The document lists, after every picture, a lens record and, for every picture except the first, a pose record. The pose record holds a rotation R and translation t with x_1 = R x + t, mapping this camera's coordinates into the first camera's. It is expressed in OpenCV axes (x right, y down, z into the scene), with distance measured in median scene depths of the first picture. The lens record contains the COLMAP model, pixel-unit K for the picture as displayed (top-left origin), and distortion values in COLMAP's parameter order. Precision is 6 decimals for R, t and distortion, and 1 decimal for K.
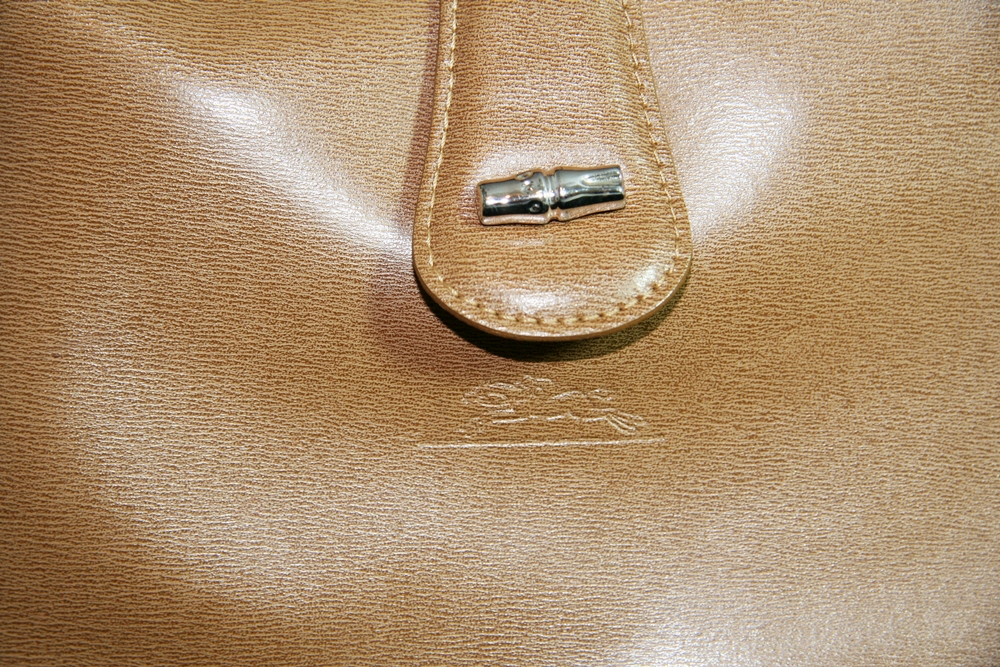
lens RADIAL K [[3556.1, 0, 499.4], [0, 3556.1, 333.3], [0, 0, 1]] dist [0.138314, 0.000000]
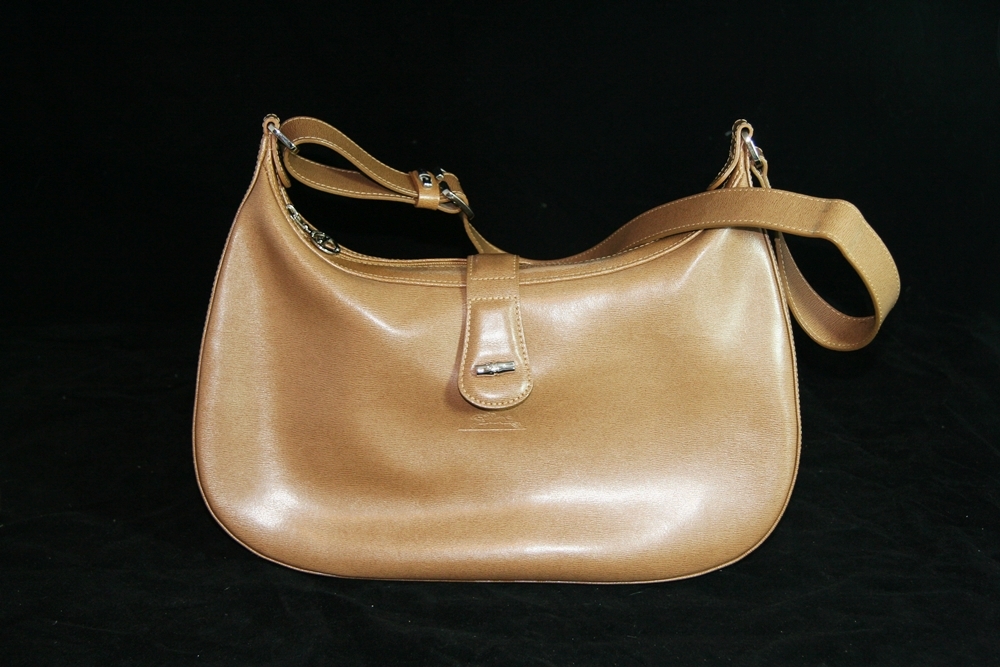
lens RADIAL K [[2202.2, 0, 500.2], [0, 2202.2, 333.6], [0, 0, 1]] dist [0.007314, 0.000000]
pose [[0.999737, 0.017984, -0.014224, 0.050498], [-0.015180, 0.984051, 0.177236, -0.469946], [0.017184, -0.176974, 0.984066, -1.212153]]
